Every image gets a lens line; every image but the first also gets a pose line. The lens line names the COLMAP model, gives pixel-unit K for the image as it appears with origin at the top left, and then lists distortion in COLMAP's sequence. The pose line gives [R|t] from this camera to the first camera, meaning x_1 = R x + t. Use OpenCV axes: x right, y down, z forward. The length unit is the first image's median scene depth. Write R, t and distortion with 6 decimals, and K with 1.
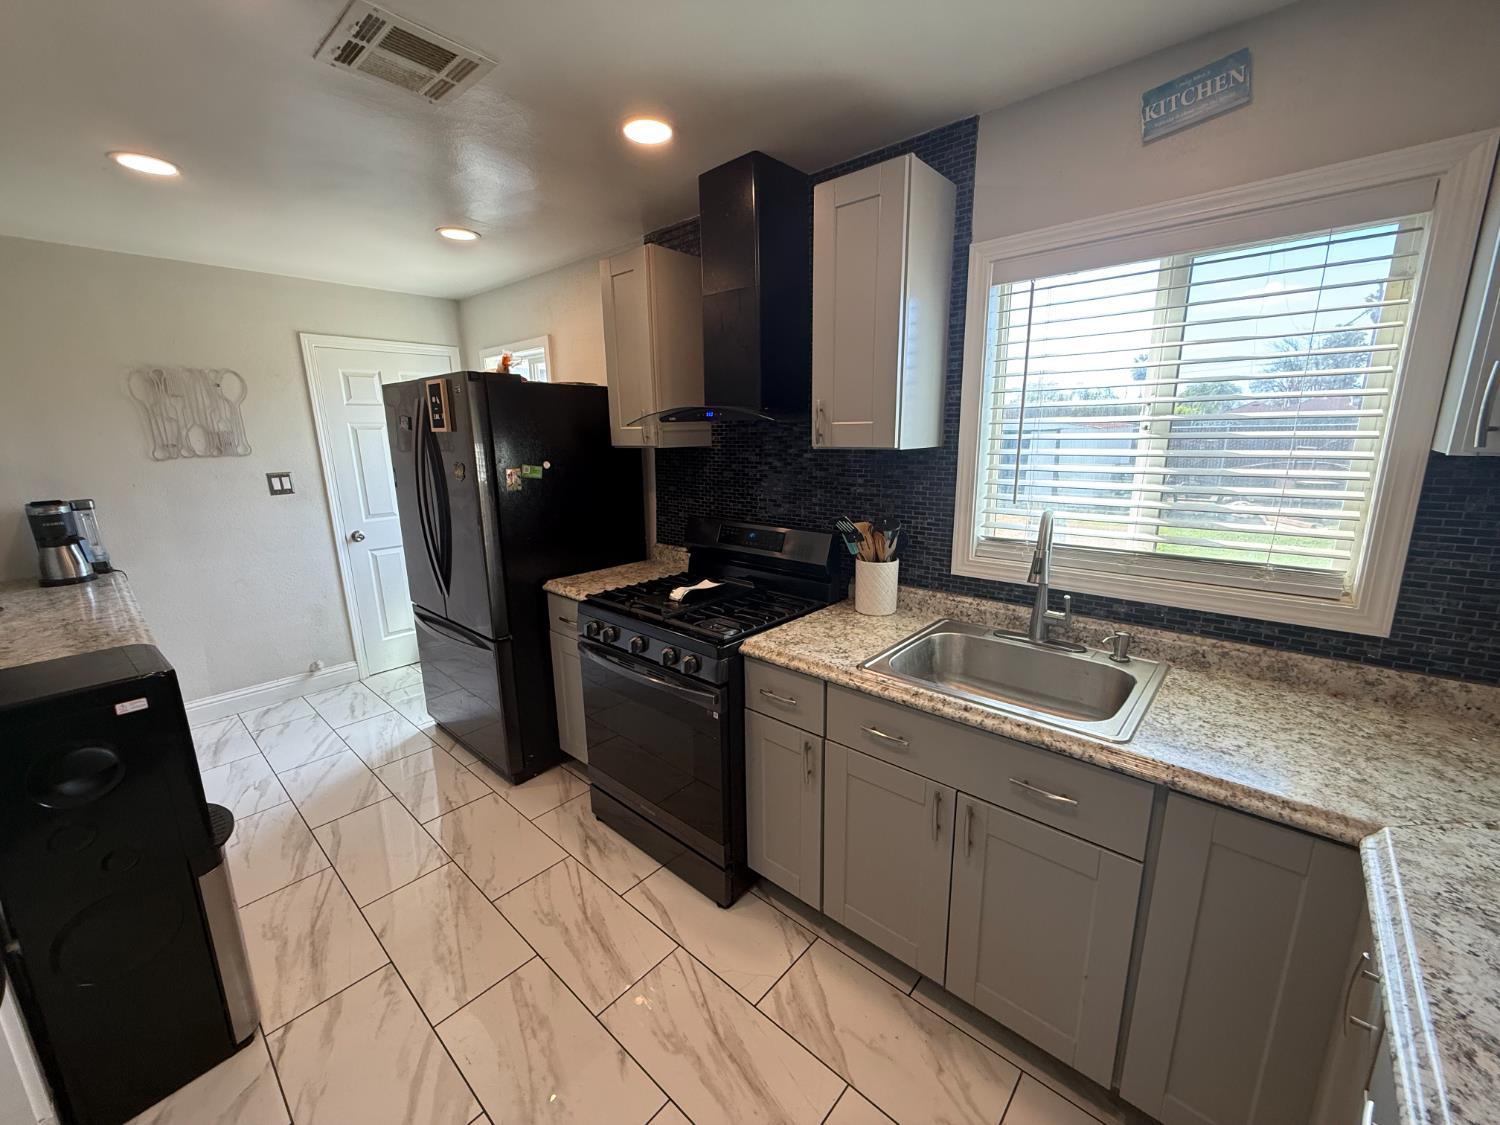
lens RADIAL K [[593.8, 0, 745.1], [0, 593.8, 564.1], [0, 0, 1]] dist [-0.001260, 0.000536]
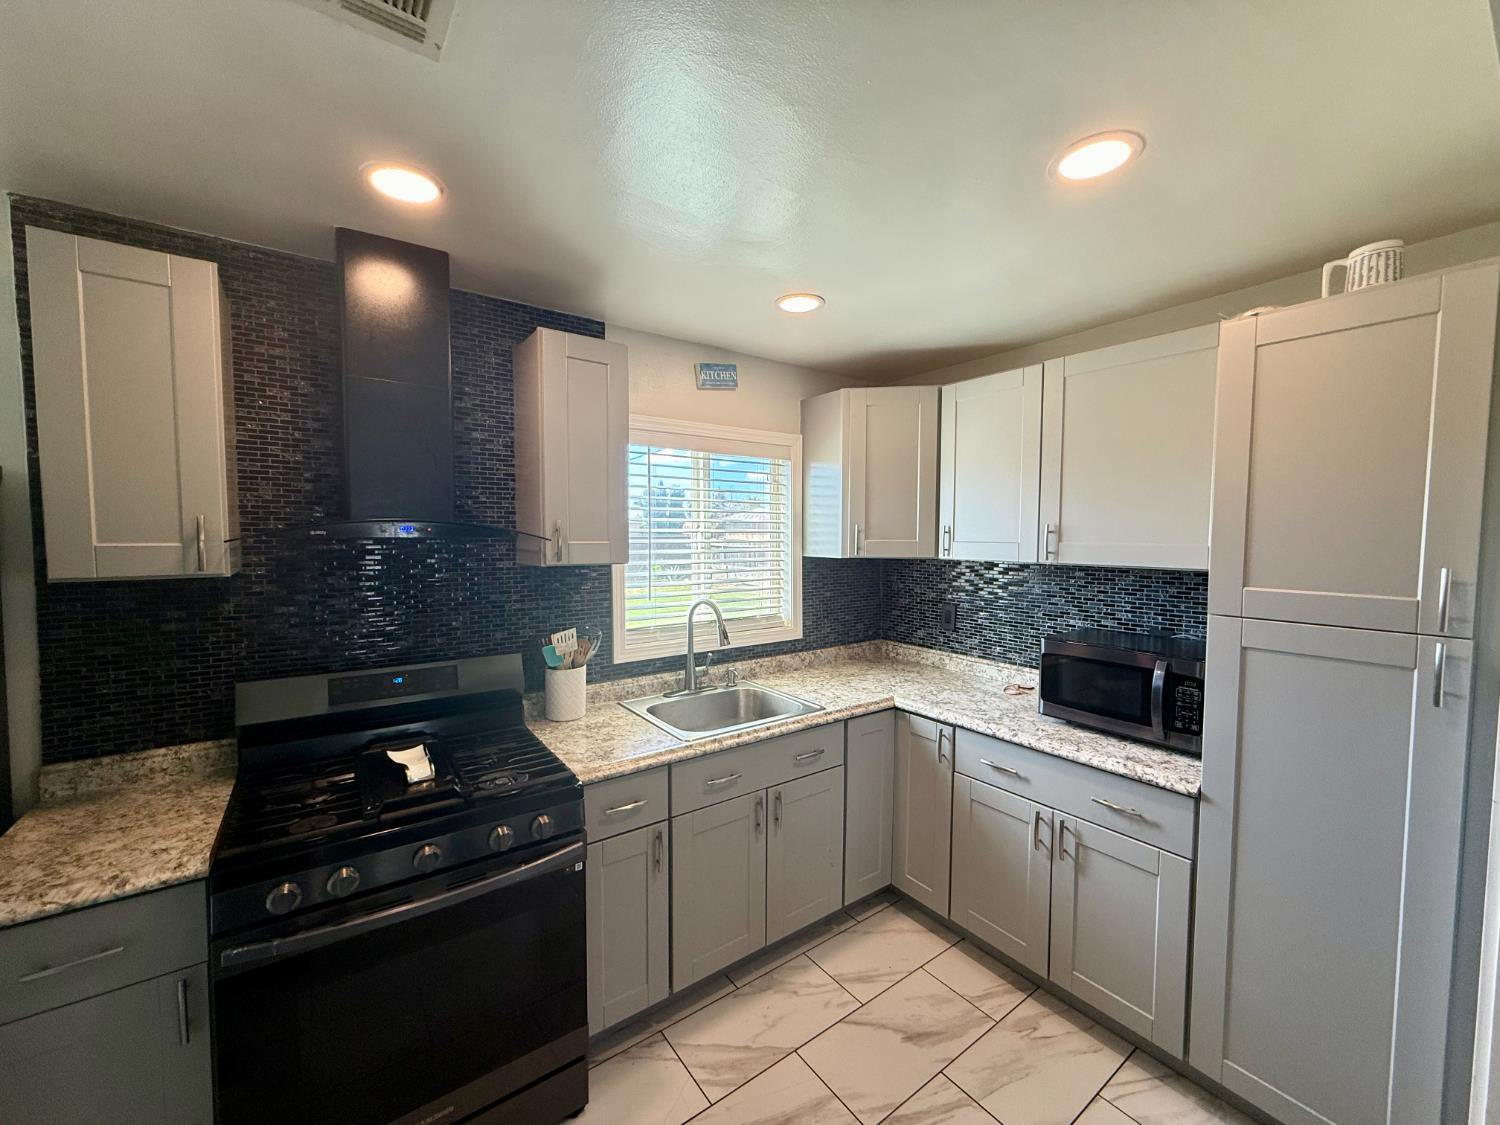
lens RADIAL K [[593.8, 0, 744.7], [0, 593.8, 565.6], [0, 0, 1]] dist [-0.001260, 0.000536]
pose [[0.215383, -0.033603, 0.975951, -0.750832], [0.208633, 0.977916, -0.012372, -0.106256], [-0.953982, 0.206280, 0.217637, 0.433119]]
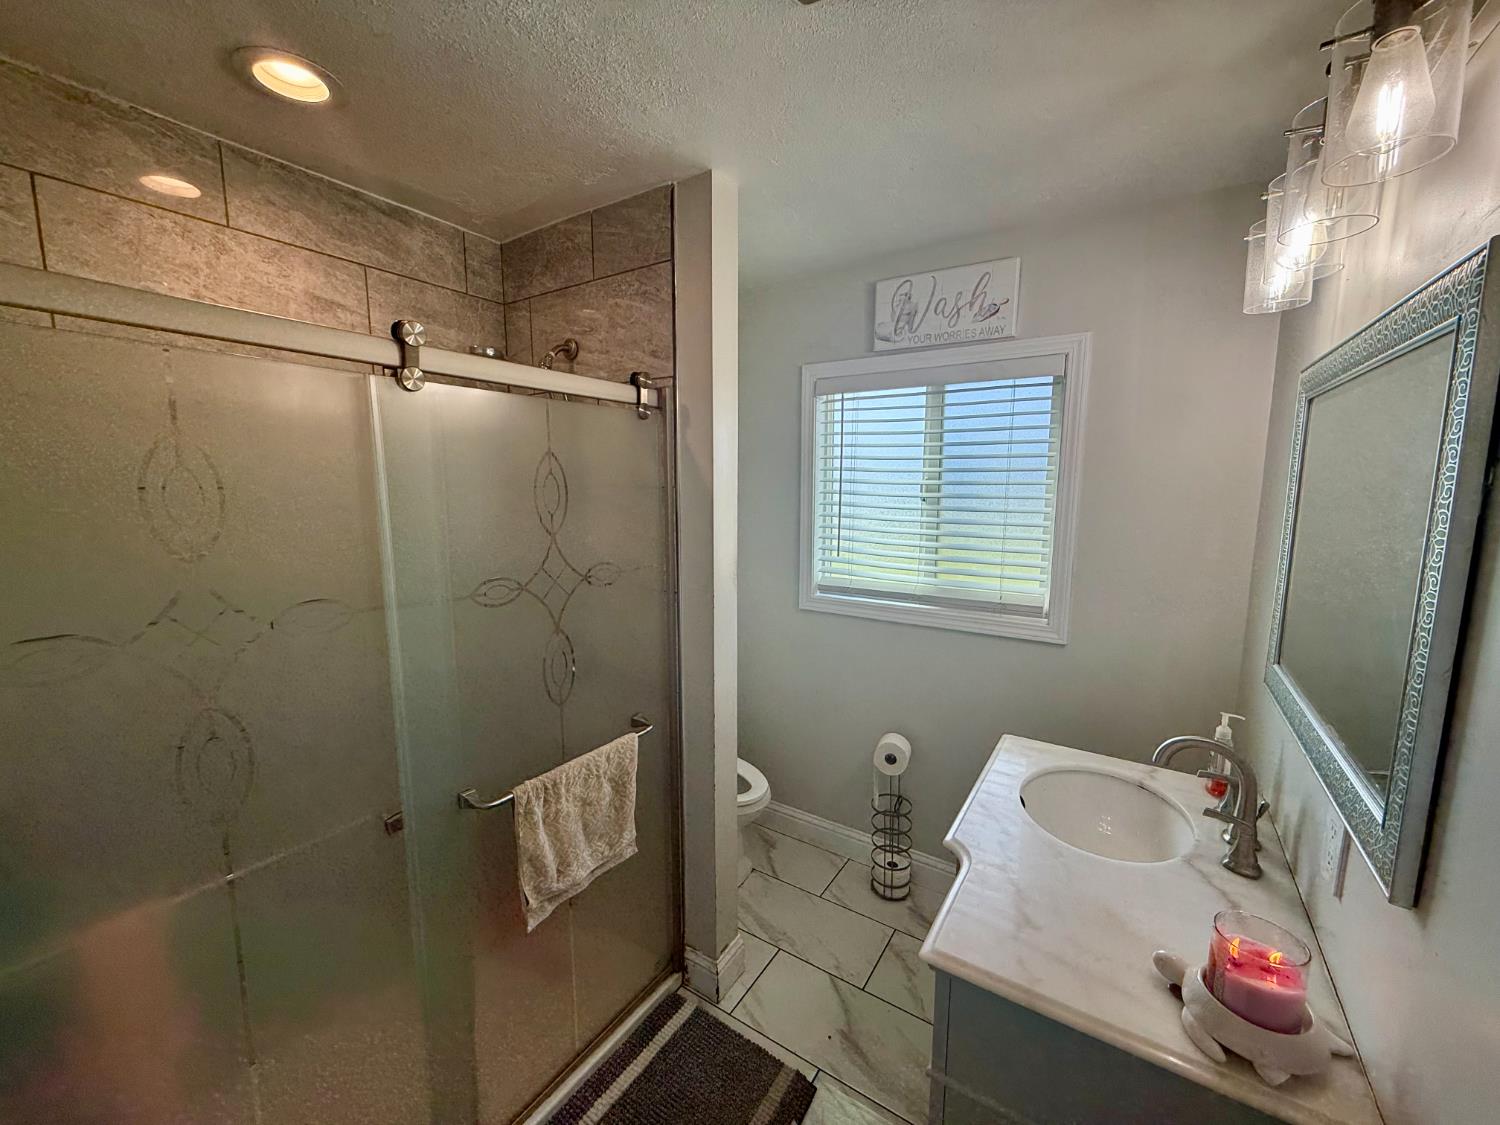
lens RADIAL K [[593.8, 0, 749.2], [0, 593.8, 567.1], [0, 0, 1]] dist [-0.001260, 0.000536]
pose [[0.989020, 0.002438, 0.147762, 0.053336], [0.009947, 0.996498, -0.083018, 0.030579], [-0.147447, 0.083576, 0.985533, -0.249655]]
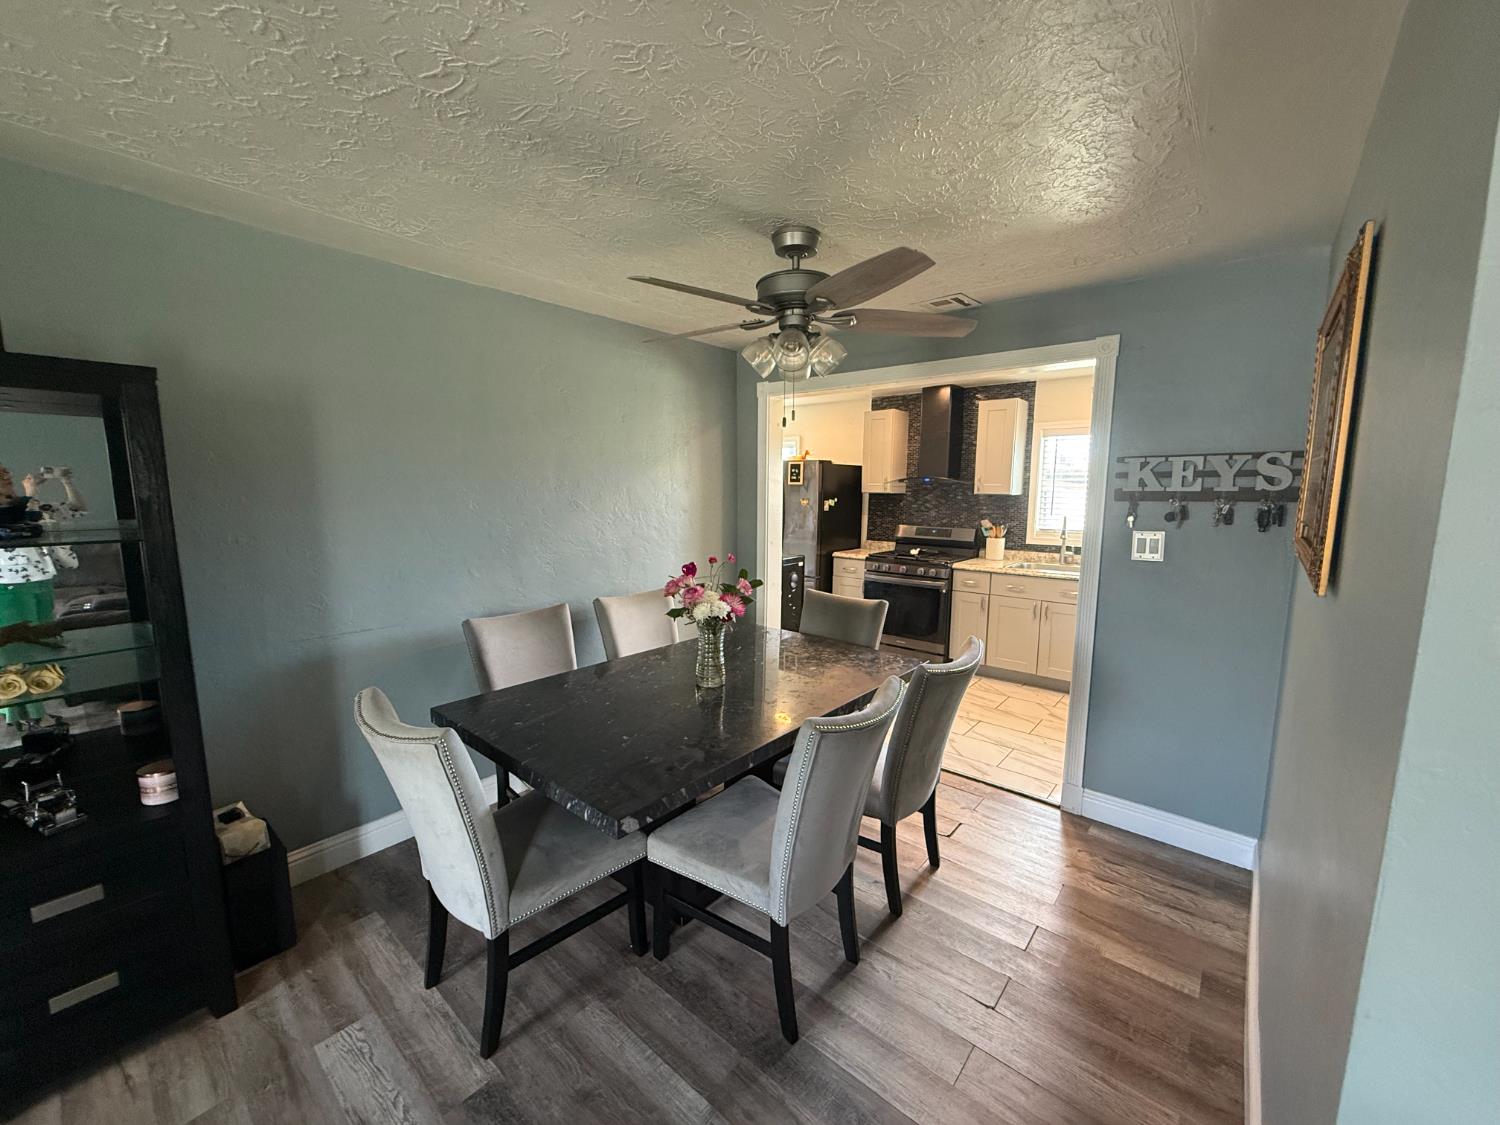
lens RADIAL K [[593.8, 0, 745.3], [0, 593.8, 569.1], [0, 0, 1]] dist [-0.001260, 0.000536]
pose [[0.999532, 0.017284, 0.025225, -0.906364], [-0.015186, 0.996587, -0.081134, 0.345829], [-0.026541, 0.080713, 0.996384, -1.476490]]
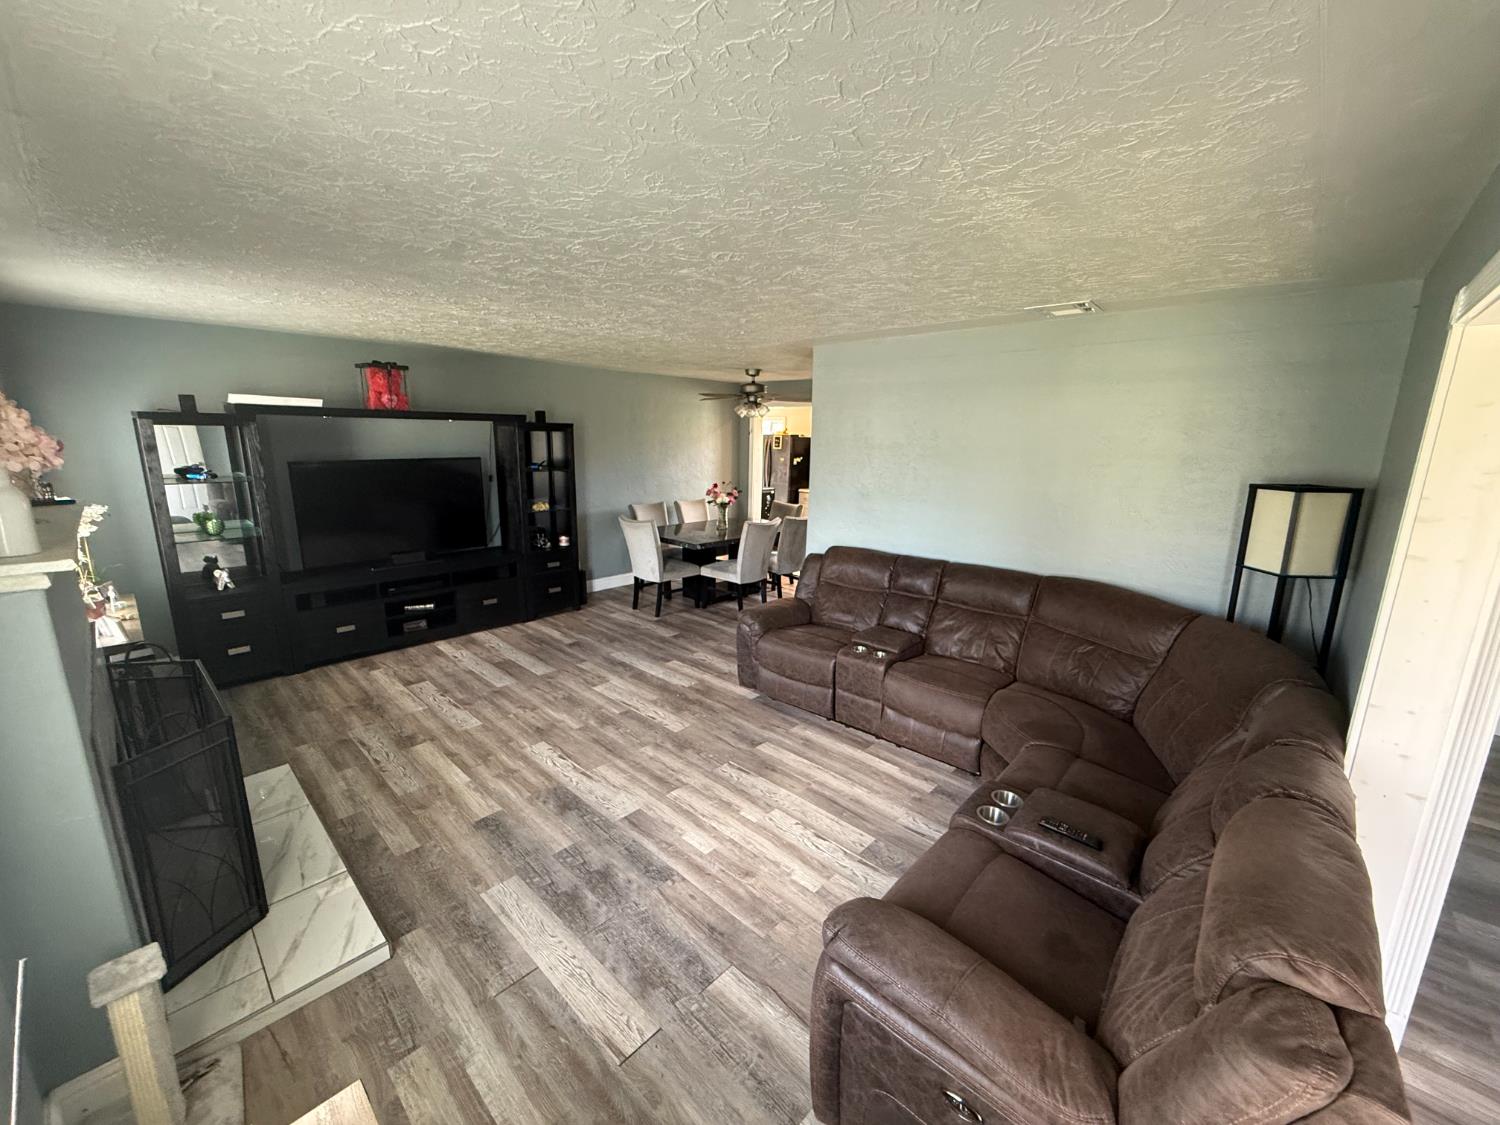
lens RADIAL K [[593.8, 0, 748.5], [0, 593.8, 565.3], [0, 0, 1]] dist [-0.001260, 0.000536]
pose [[0.999221, 0.038240, -0.009765, -0.761113], [-0.038298, 0.999250, -0.005781, 0.690916], [0.009536, 0.006151, 0.999936, -3.493728]]
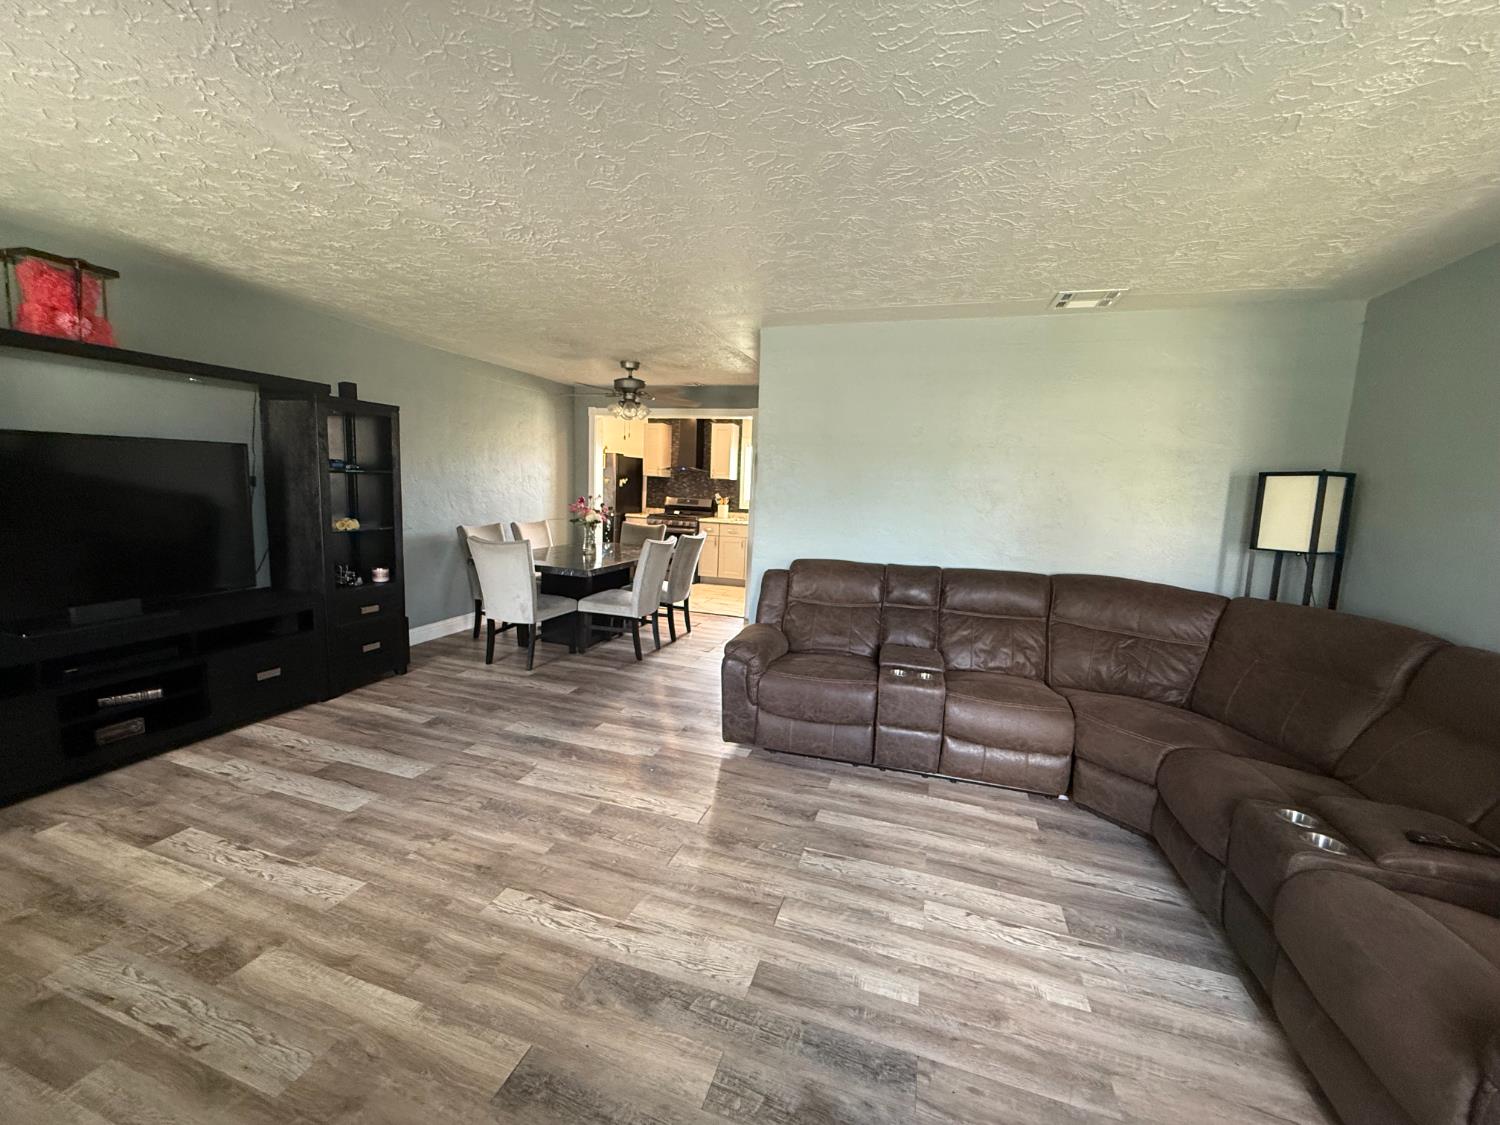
lens RADIAL K [[593.8, 0, 745.7], [0, 593.8, 565.1], [0, 0, 1]] dist [-0.001260, 0.000536]
pose [[0.911868, -0.001359, 0.410482, -1.391336], [0.034268, 0.996756, -0.072825, 0.744954], [-0.409052, 0.080473, 0.908956, -2.929638]]
